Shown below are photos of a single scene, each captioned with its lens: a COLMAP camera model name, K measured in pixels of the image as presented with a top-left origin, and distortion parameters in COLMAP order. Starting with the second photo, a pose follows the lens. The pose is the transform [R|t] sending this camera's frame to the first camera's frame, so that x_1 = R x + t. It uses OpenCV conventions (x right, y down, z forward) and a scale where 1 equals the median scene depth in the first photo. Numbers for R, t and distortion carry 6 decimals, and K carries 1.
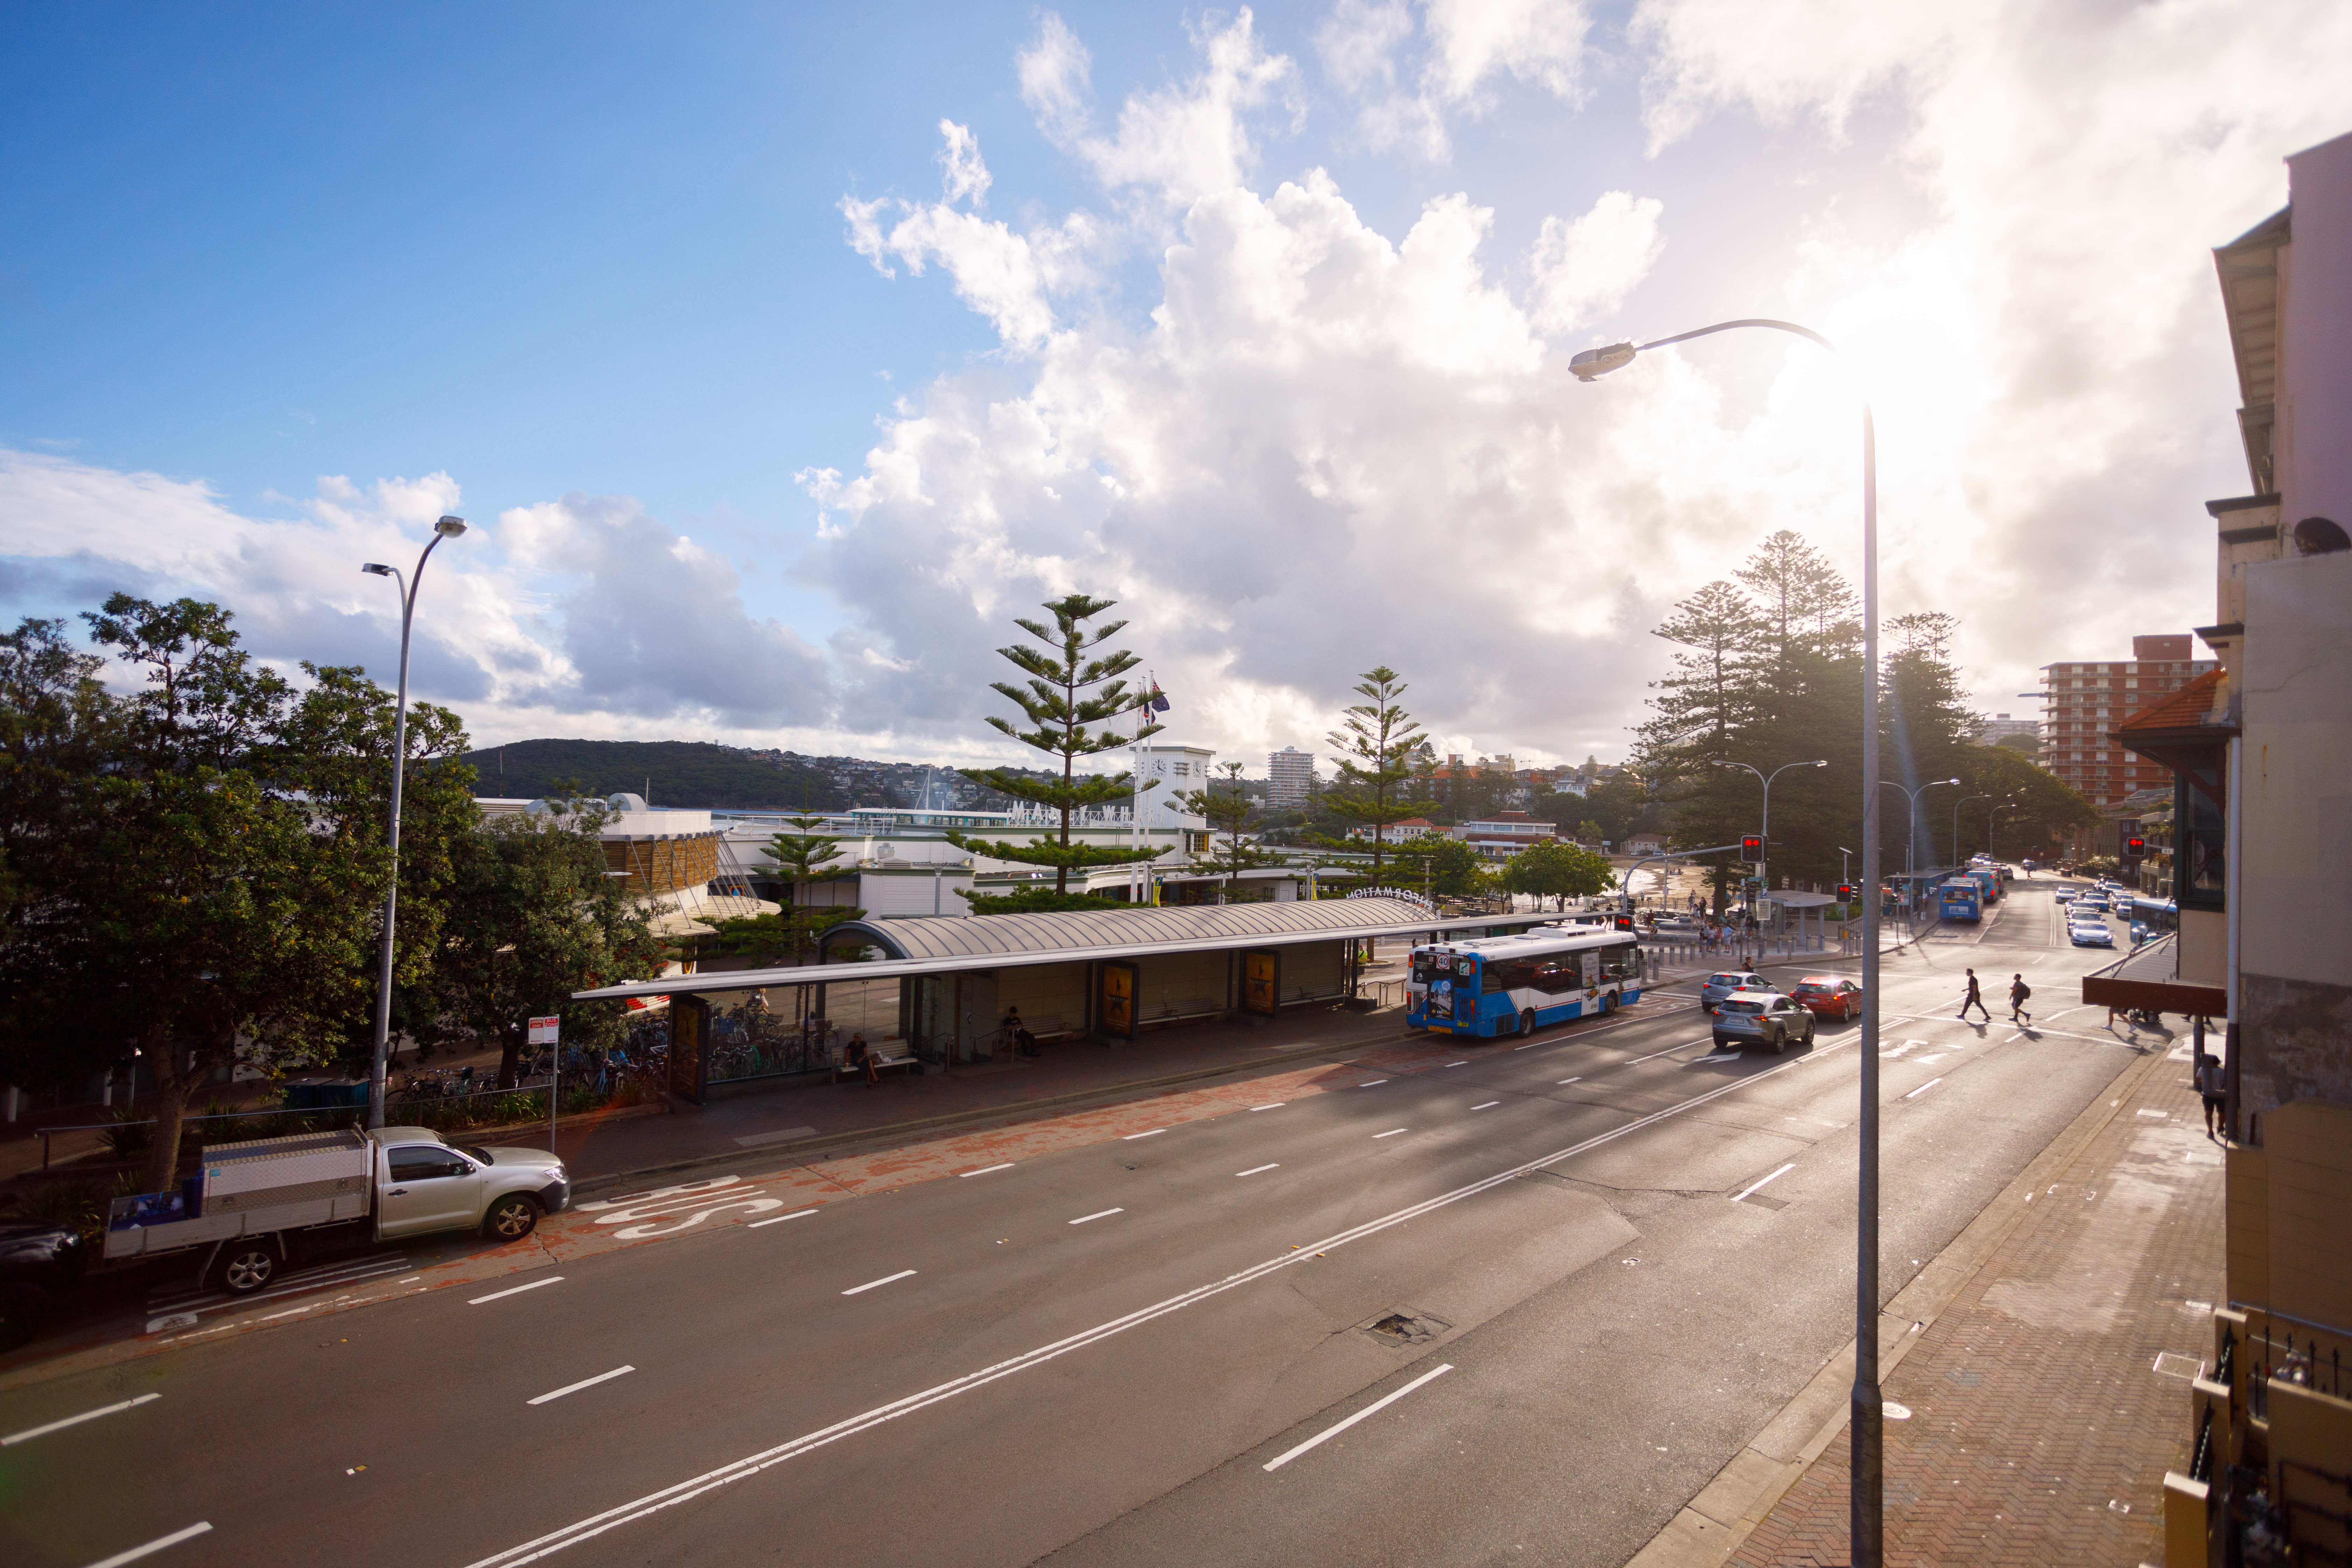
lens RADIAL K [[1121.9, 0, 1148.1], [0, 1121.9, 788.4], [0, 0, 1]] dist [-0.063170, 0.043963]
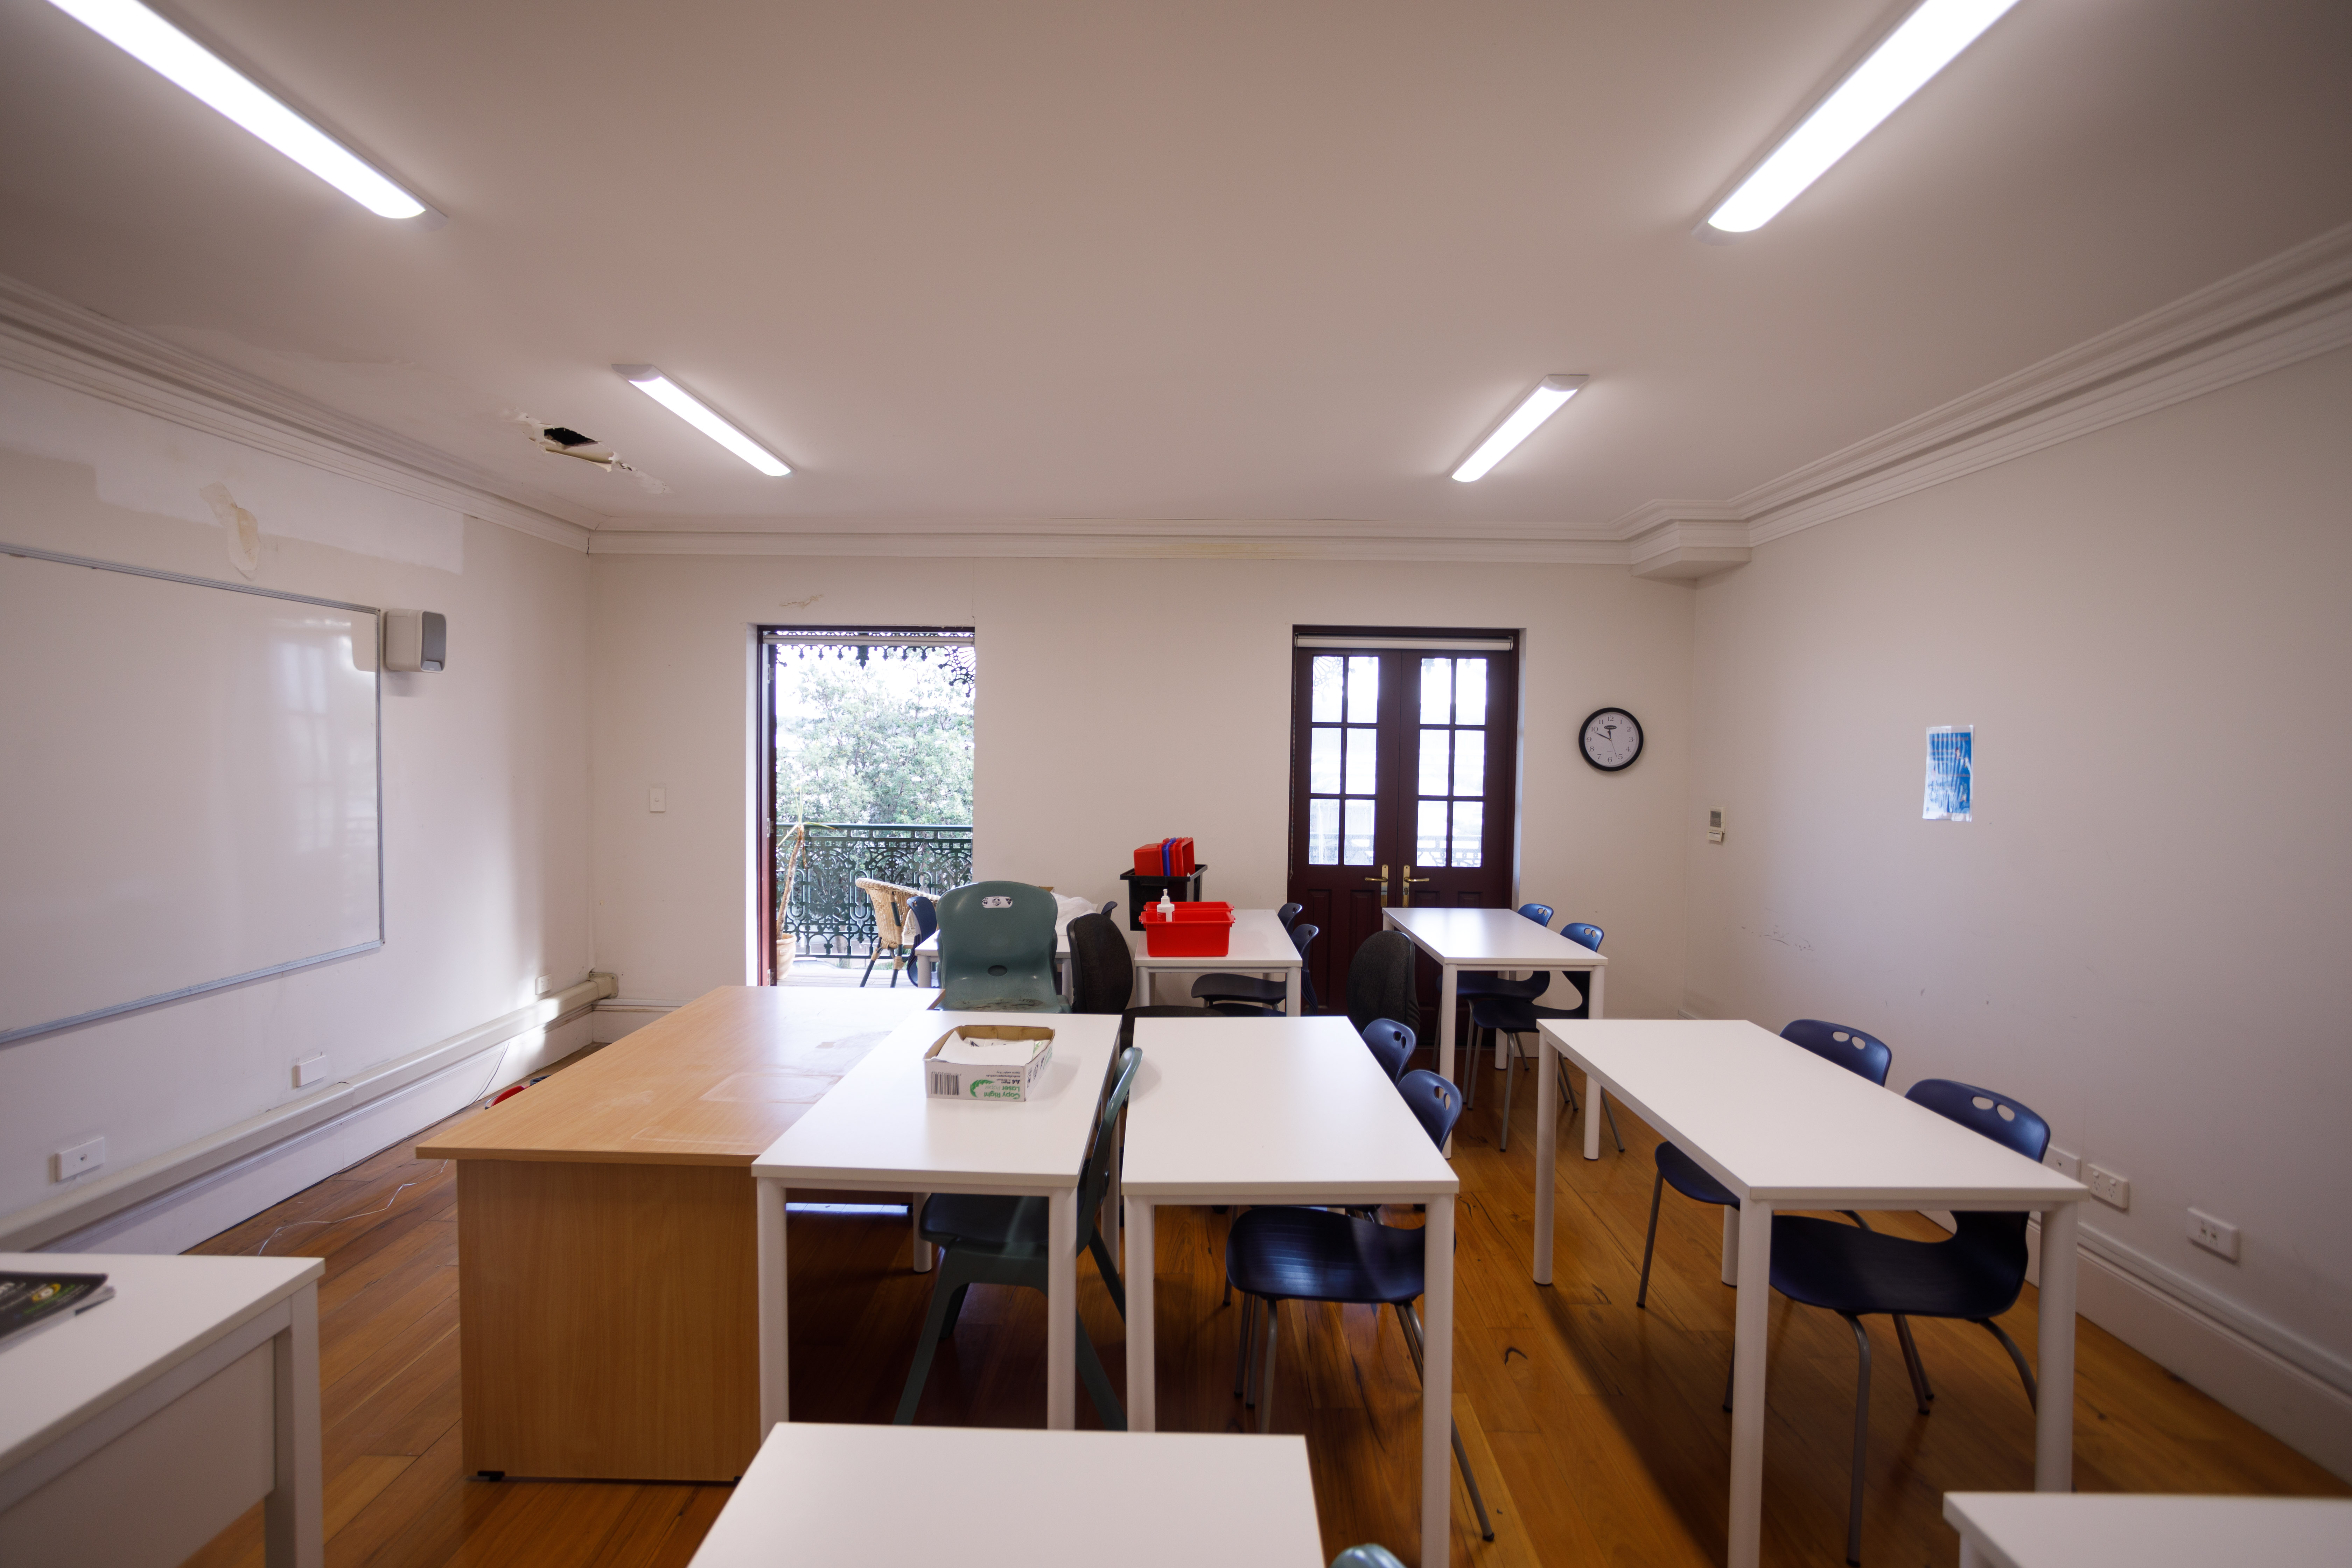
lens RADIAL K [[1121.9, 0, 1148.1], [0, 1121.9, 788.4], [0, 0, 1]] dist [-0.063170, 0.043963]
pose [[0.885783, 0.000374, -0.464099, 0.095062], [0.024033, 0.998621, 0.046675, -0.000427], [0.463476, -0.052498, 0.884553, -0.153700]]
